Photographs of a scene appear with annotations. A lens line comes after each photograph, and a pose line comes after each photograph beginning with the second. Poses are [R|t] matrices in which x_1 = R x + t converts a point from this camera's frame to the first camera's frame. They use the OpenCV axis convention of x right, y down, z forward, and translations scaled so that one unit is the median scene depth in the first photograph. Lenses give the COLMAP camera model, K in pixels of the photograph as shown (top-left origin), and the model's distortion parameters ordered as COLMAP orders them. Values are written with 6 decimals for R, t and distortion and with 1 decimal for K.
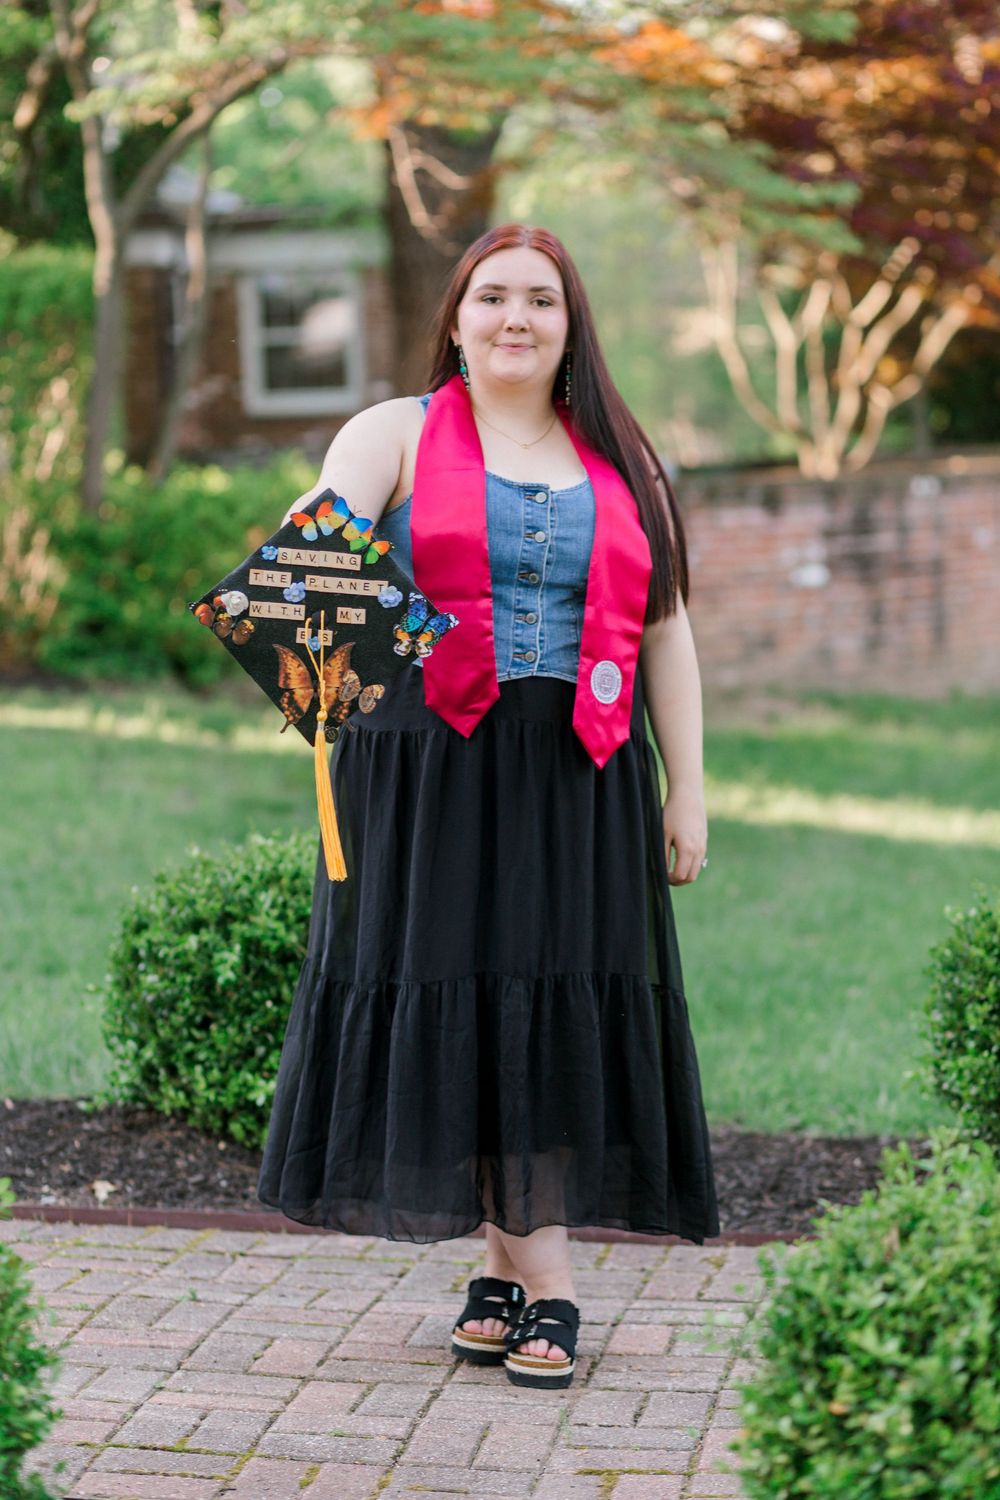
lens RADIAL K [[3924.9, 0, 605.0], [0, 3924.9, 774.7], [0, 0, 1]] dist [0.101913, 0.104054]
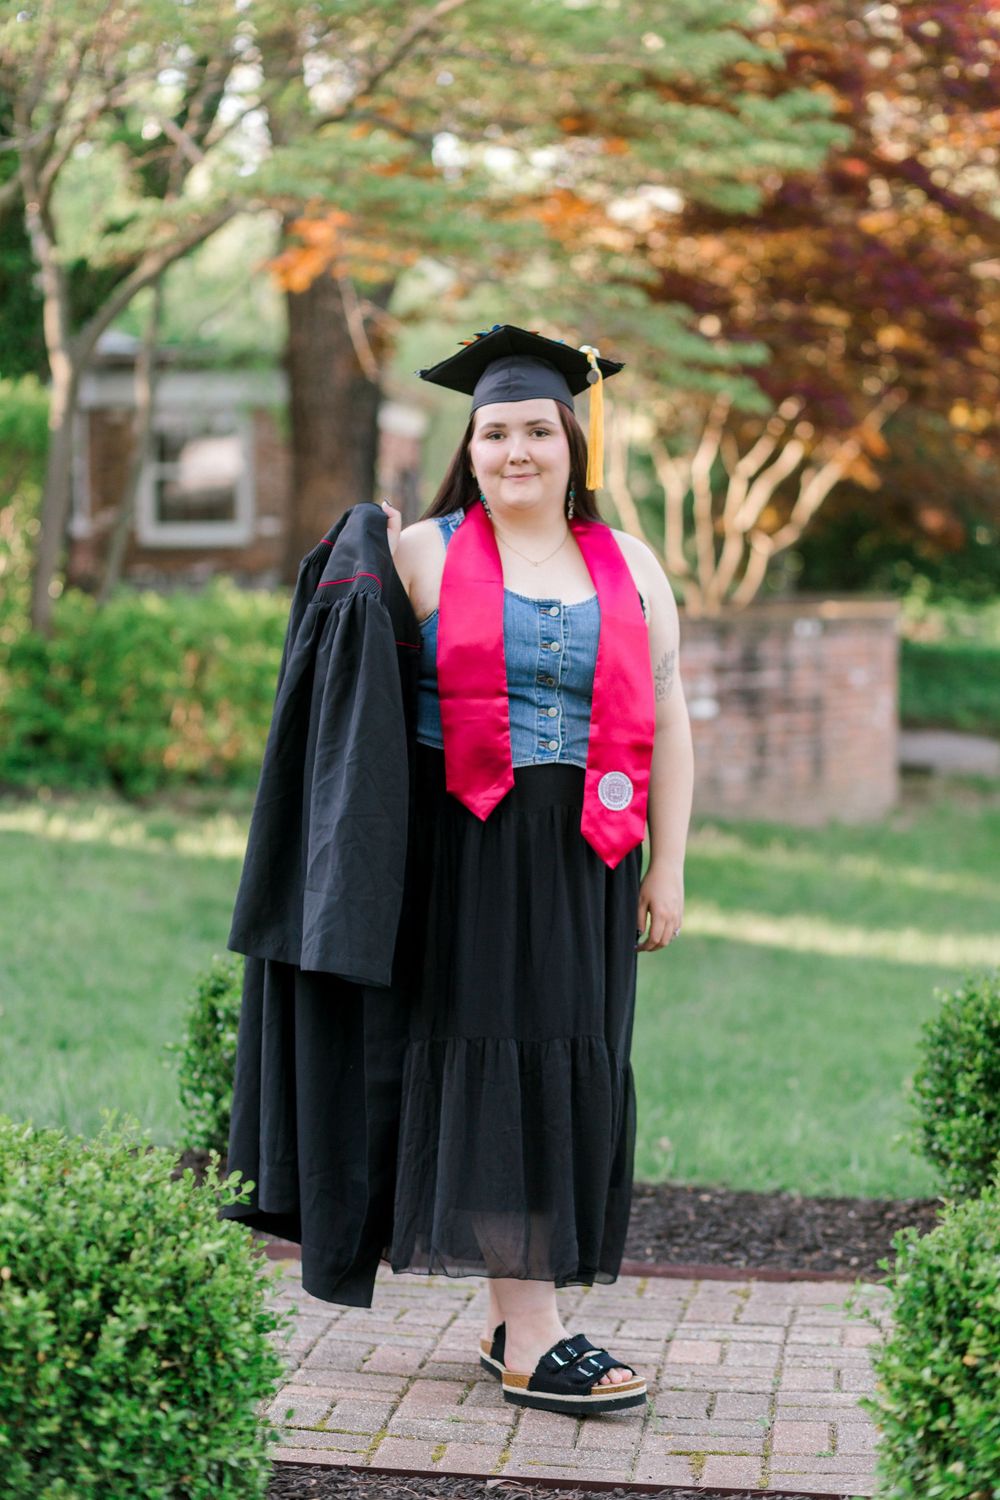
lens RADIAL K [[3924.9, 0, 605.0], [0, 3924.9, 774.7], [0, 0, 1]] dist [0.101913, 0.104054]
pose [[0.997955, 0.024216, 0.059160, -0.077122], [-0.021978, 0.999029, -0.038194, 0.017721], [-0.060028, 0.036816, 0.997518, -0.124216]]
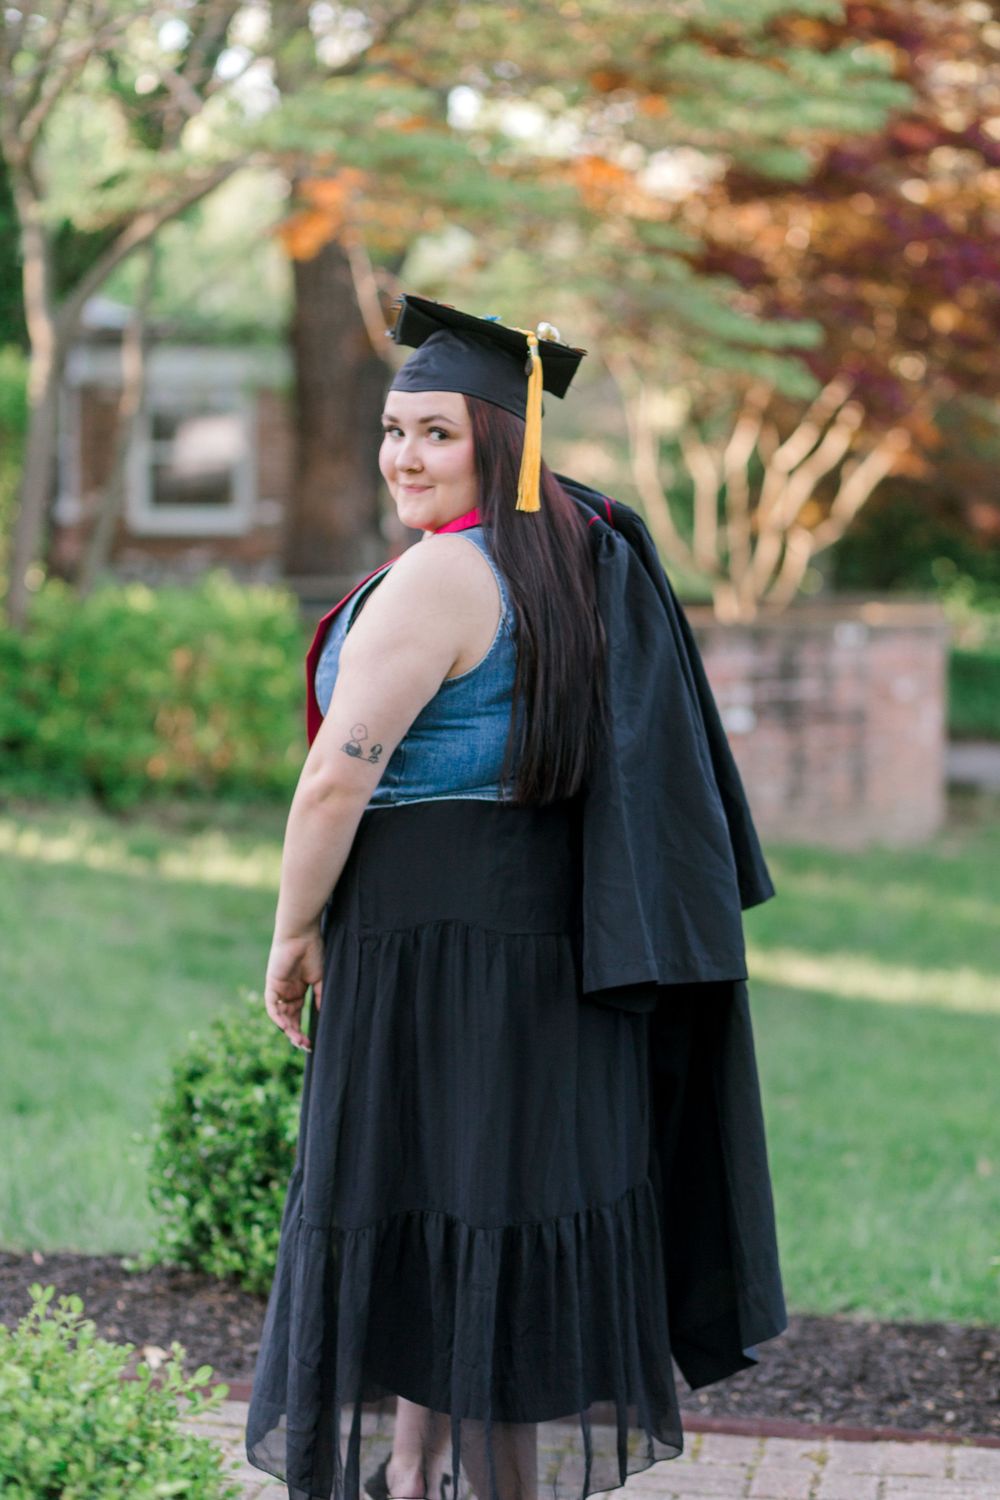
lens RADIAL K [[3939.9, 0, 554.0], [0, 3939.9, 753.7], [0, 0, 1]] dist [0.109675, -0.335089]
pose [[0.998102, 0.040385, 0.046493, -0.080622], [-0.038568, 0.998481, -0.039344, -0.004391], [-0.048011, 0.037476, 0.998144, 0.049997]]
